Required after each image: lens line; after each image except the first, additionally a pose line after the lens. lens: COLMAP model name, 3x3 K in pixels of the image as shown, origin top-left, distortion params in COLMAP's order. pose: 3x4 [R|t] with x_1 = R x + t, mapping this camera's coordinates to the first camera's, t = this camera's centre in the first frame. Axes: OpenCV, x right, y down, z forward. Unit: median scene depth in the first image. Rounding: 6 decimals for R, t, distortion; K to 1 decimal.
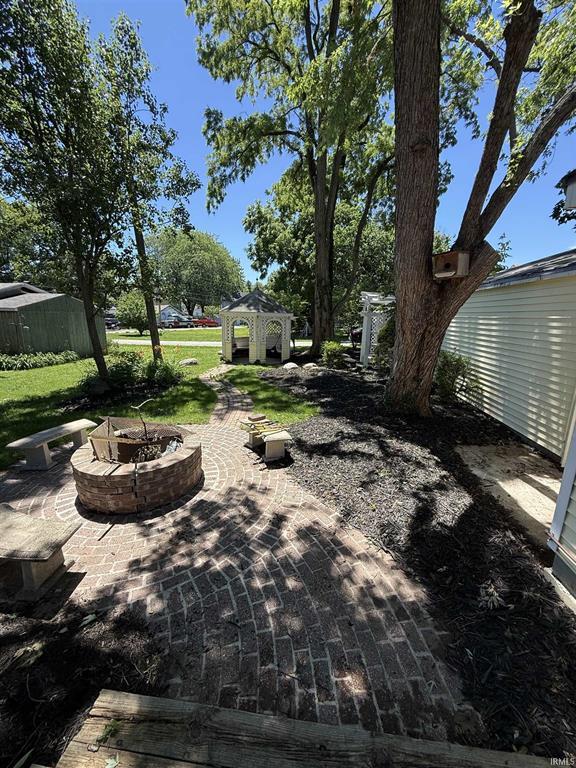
lens RADIAL K [[306.7, 0, 287.6], [0, 306.7, 384.7], [0, 0, 1]] dist [-0.004256, -0.000408]
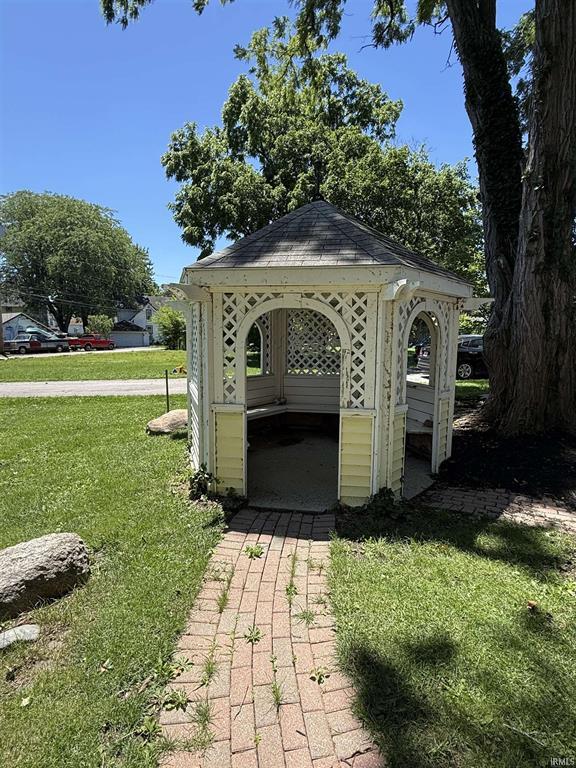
lens RADIAL K [[407.7, 0, 289.1], [0, 407.7, 383.5], [0, 0, 1]] dist [0.006773, -0.002222]
pose [[0.980092, -0.039278, 0.194619, -0.073490], [0.057926, 0.994158, -0.091069, -0.045747], [-0.189906, 0.100530, 0.976642, 0.249211]]
